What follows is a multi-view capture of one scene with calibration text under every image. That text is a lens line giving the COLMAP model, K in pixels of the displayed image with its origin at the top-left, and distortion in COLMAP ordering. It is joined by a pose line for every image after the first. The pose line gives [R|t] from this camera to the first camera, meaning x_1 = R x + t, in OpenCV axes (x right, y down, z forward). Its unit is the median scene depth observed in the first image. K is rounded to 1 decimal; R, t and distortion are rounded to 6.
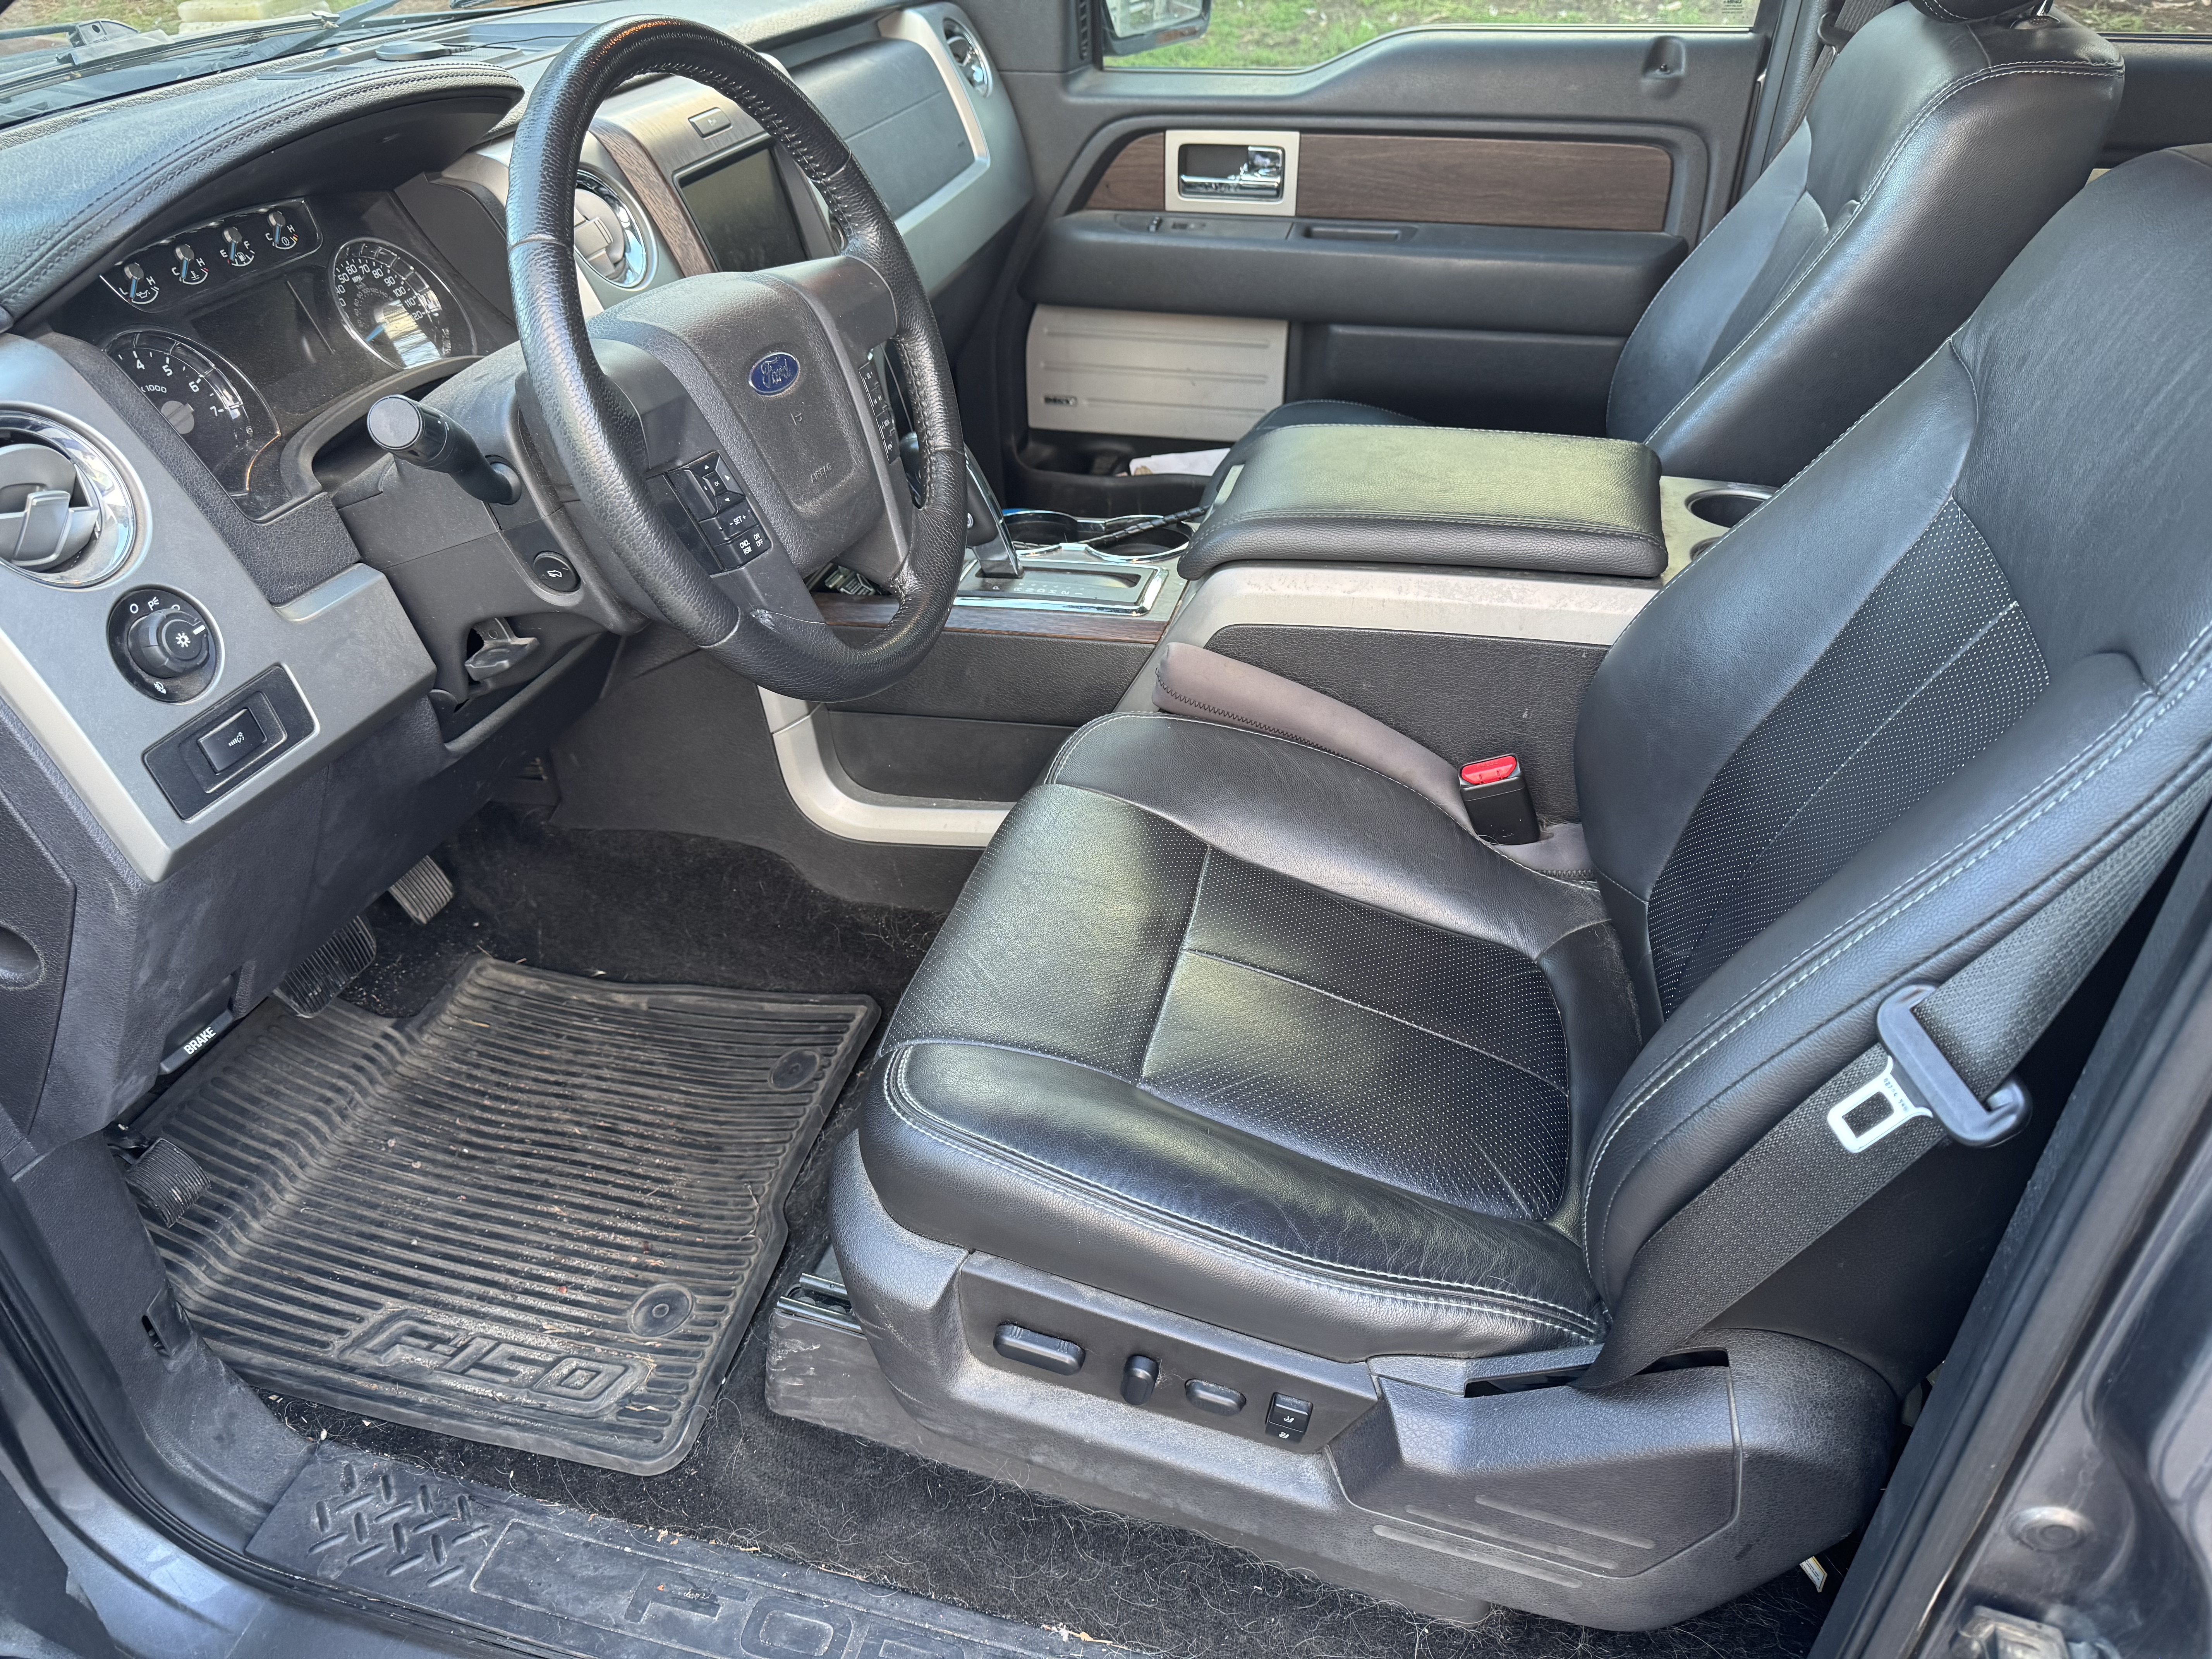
lens RADIAL K [[1570.8, 0, 1113.2], [0, 1570.8, 826.3], [0, 0, 1]] dist [0.008641, 0.001650]
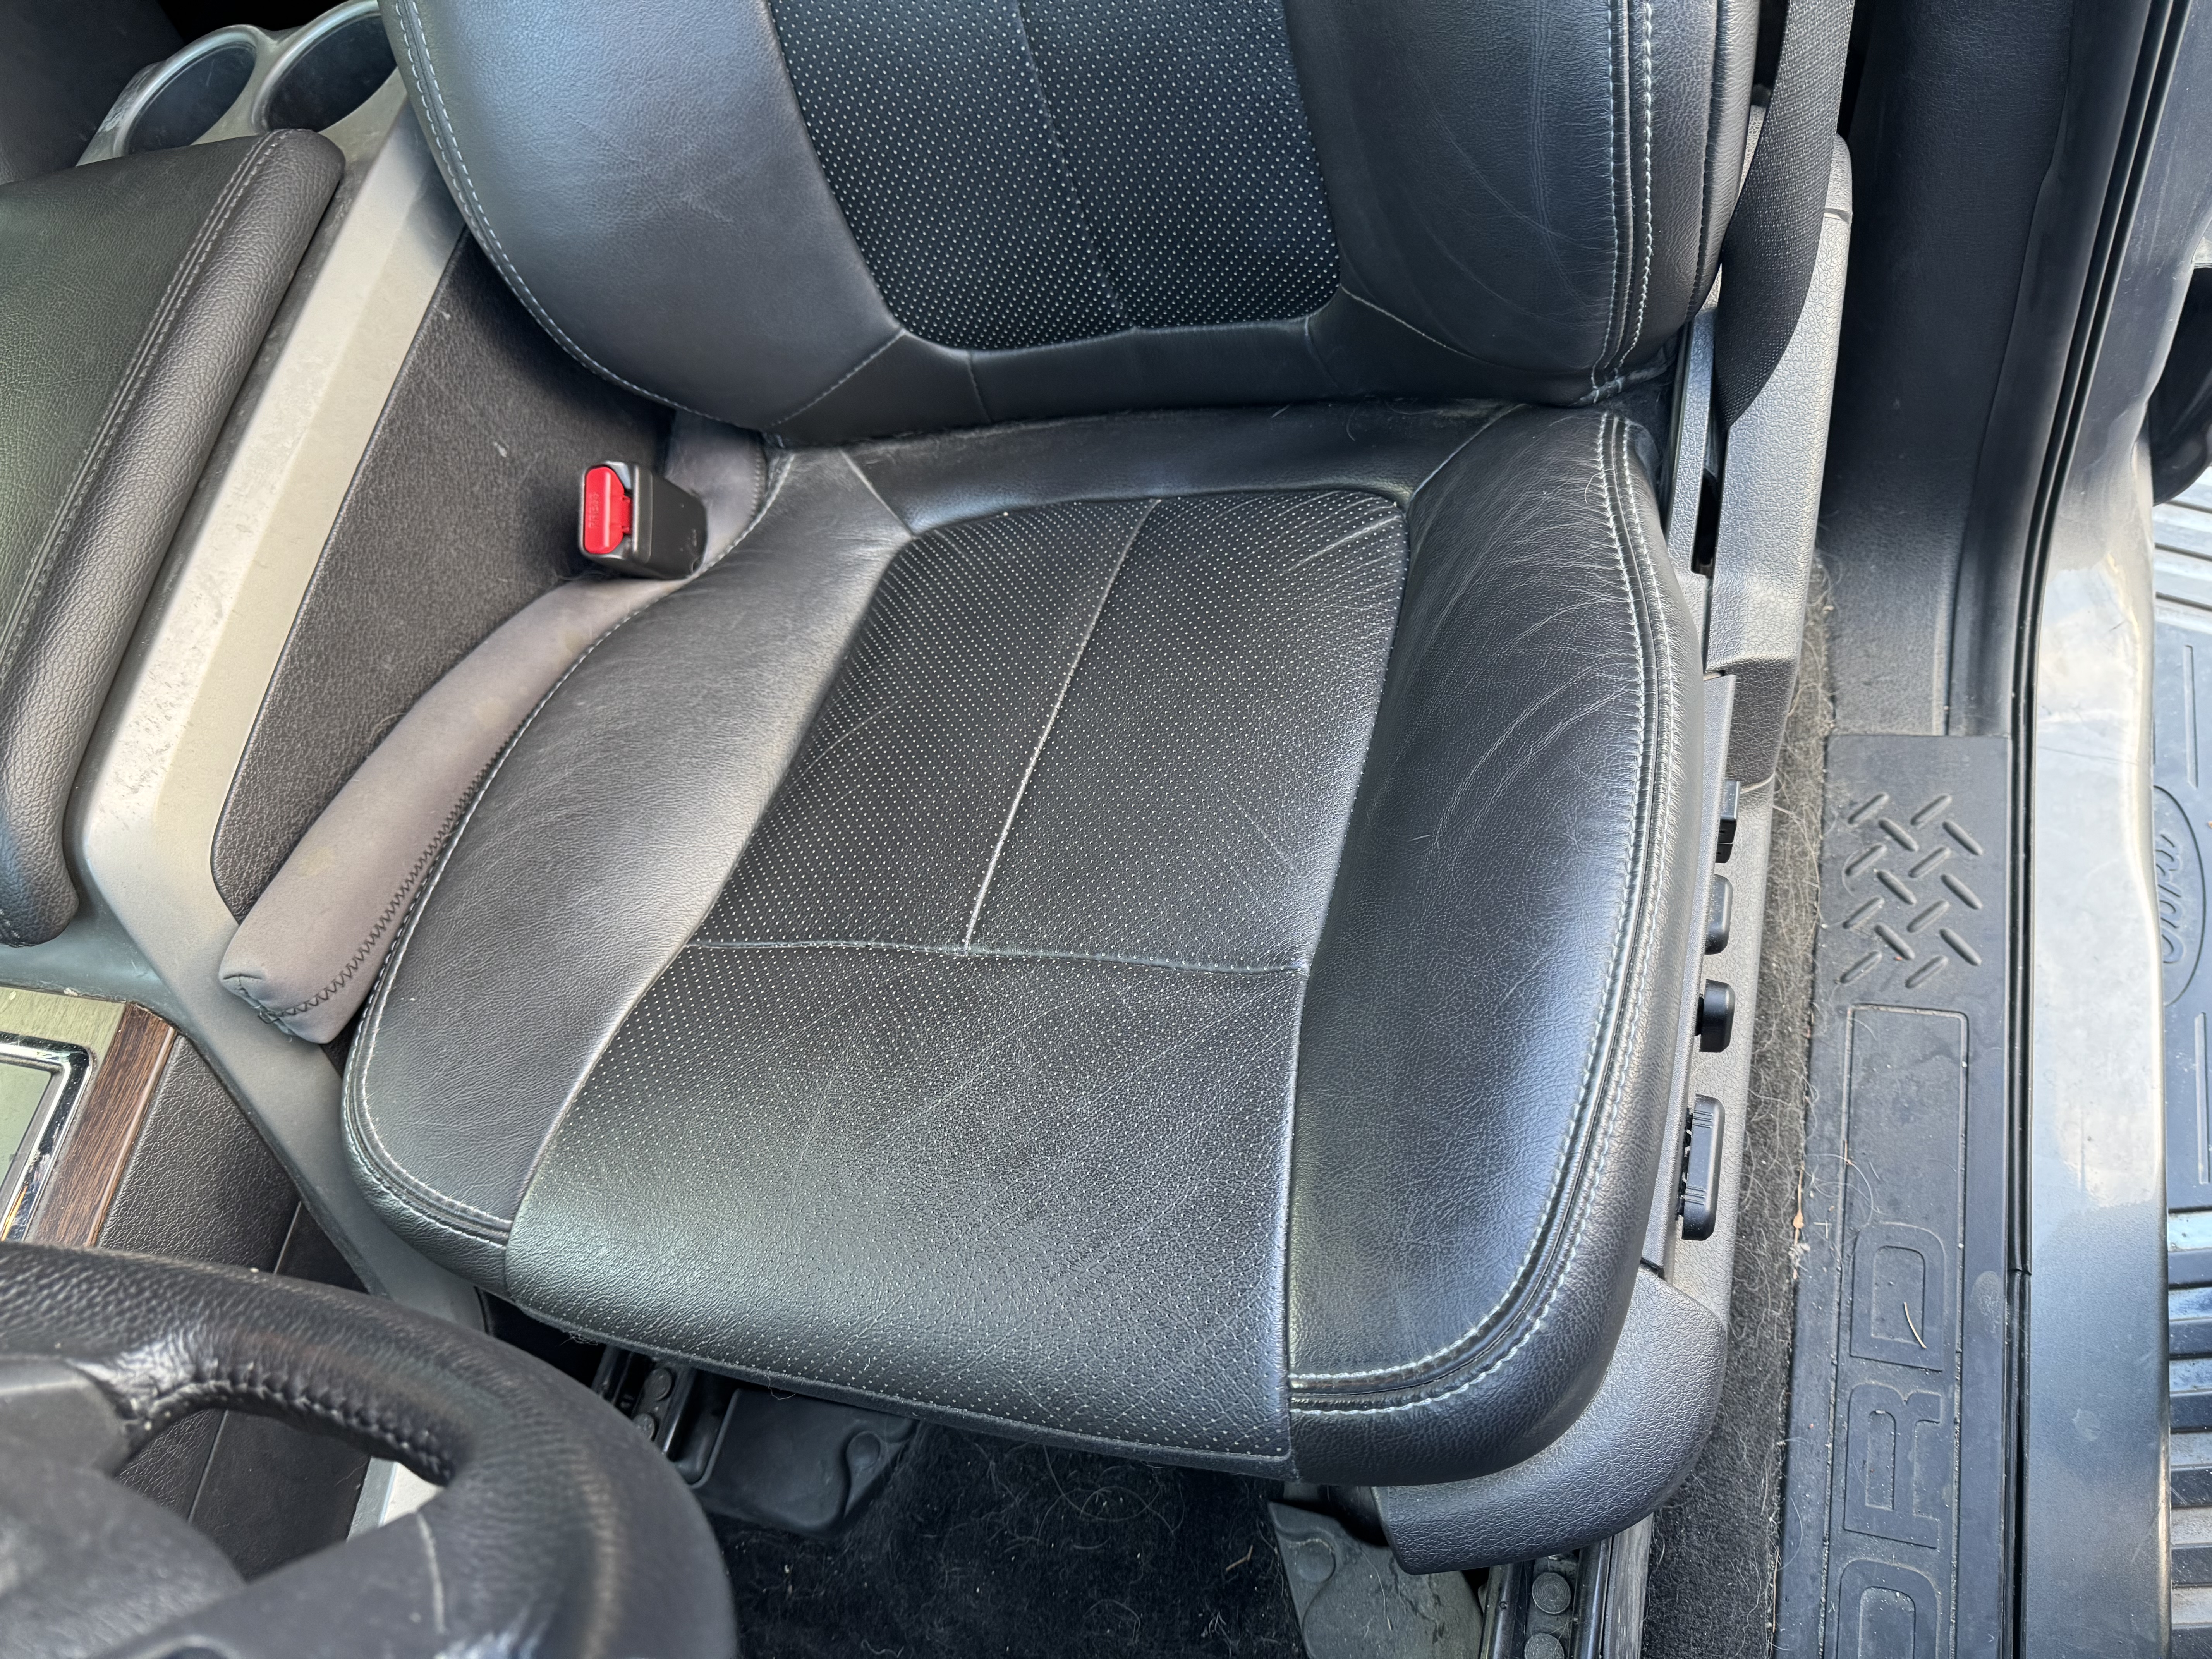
lens RADIAL K [[1570.8, 0, 1113.8], [0, 1570.8, 844.1], [0, 0, 1]] dist [0.008641, 0.001650]
pose [[-0.017533, -0.889294, 0.456999, -0.168148], [0.810232, 0.255177, 0.527645, -0.171034], [-0.585847, 0.379527, 0.716060, 0.493048]]
